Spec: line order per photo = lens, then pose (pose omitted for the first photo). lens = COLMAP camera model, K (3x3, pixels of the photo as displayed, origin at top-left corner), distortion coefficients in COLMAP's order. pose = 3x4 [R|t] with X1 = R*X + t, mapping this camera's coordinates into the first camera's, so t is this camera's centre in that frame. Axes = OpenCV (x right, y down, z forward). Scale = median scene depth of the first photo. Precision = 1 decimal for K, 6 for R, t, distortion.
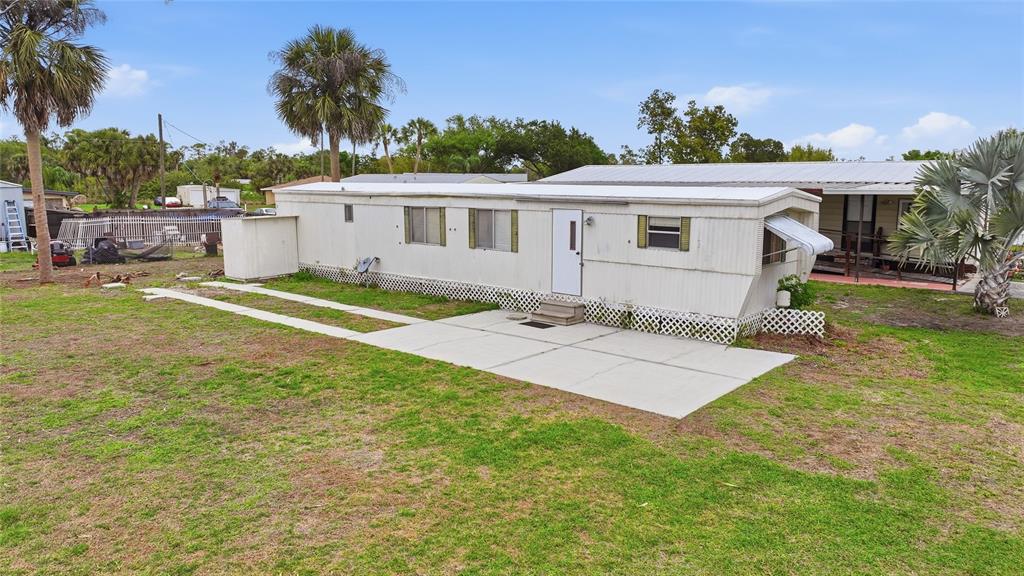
lens RADIAL K [[726.2, 0, 514.9], [0, 726.2, 287.0], [0, 0, 1]] dist [0.007974, 0.008558]
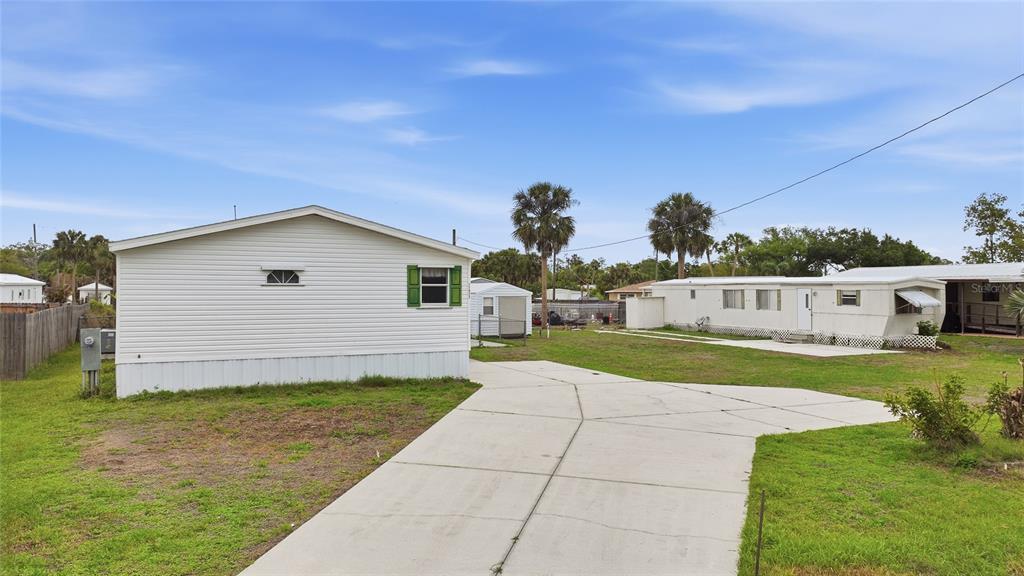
lens RADIAL K [[726.2, 0, 514.9], [0, 726.2, 287.0], [0, 0, 1]] dist [0.007974, 0.008558]
pose [[0.909406, -0.007112, -0.415848, 0.187930], [-0.053479, 0.989554, -0.133876, 0.214311], [0.412456, 0.143987, 0.899527, -1.225020]]
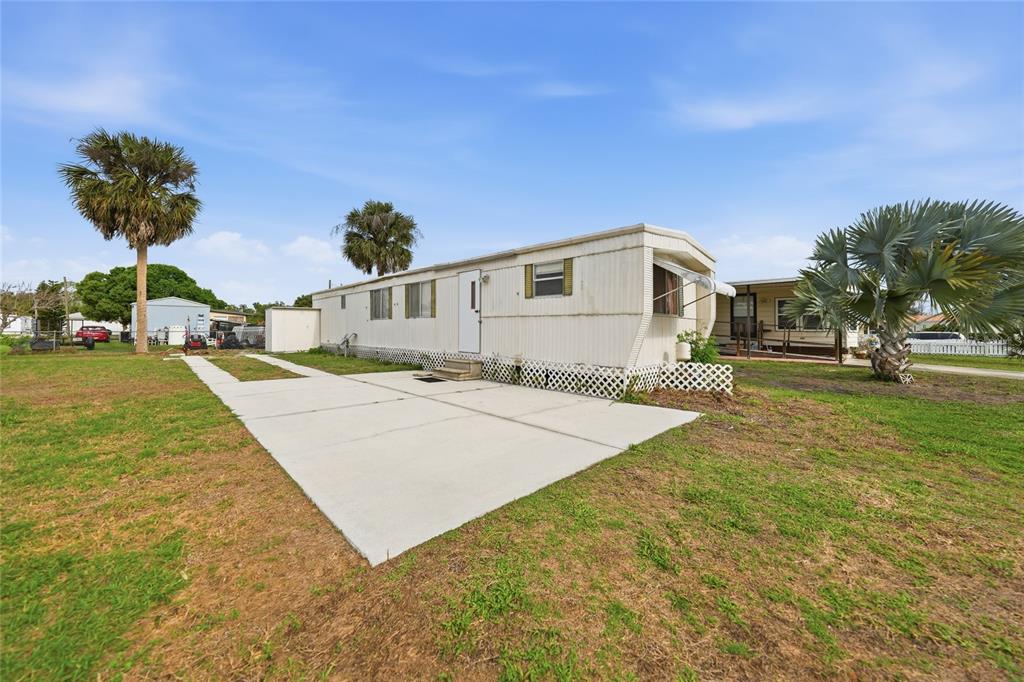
lens RADIAL K [[369.6, 0, 512.7], [0, 369.6, 335.8], [0, 0, 1]] dist [-0.022999, 0.006456]
pose [[0.995700, 0.004224, -0.092544, 0.189676], [-0.016313, 0.991345, -0.130268, 0.056407], [0.091193, 0.131217, 0.987150, 0.498356]]
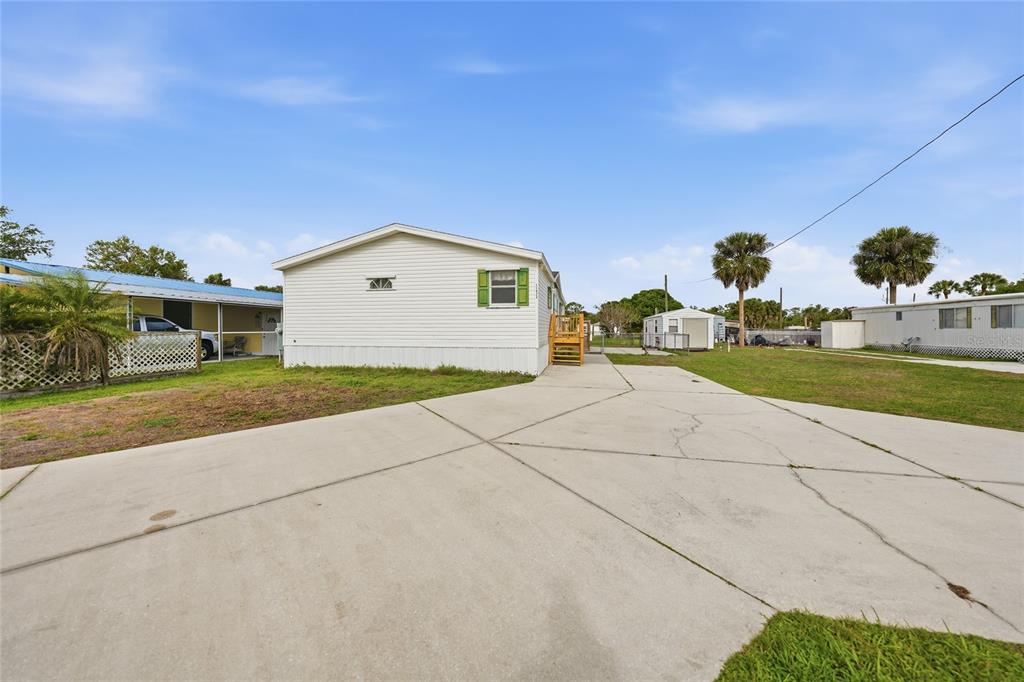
lens RADIAL K [[369.6, 0, 512.7], [0, 369.6, 335.8], [0, 0, 1]] dist [-0.022999, 0.006456]
pose [[0.490162, 0.006622, -0.871606, 0.156663], [-0.120217, 0.990928, -0.060078, 0.183601], [0.863301, 0.134230, 0.486511, -0.506746]]
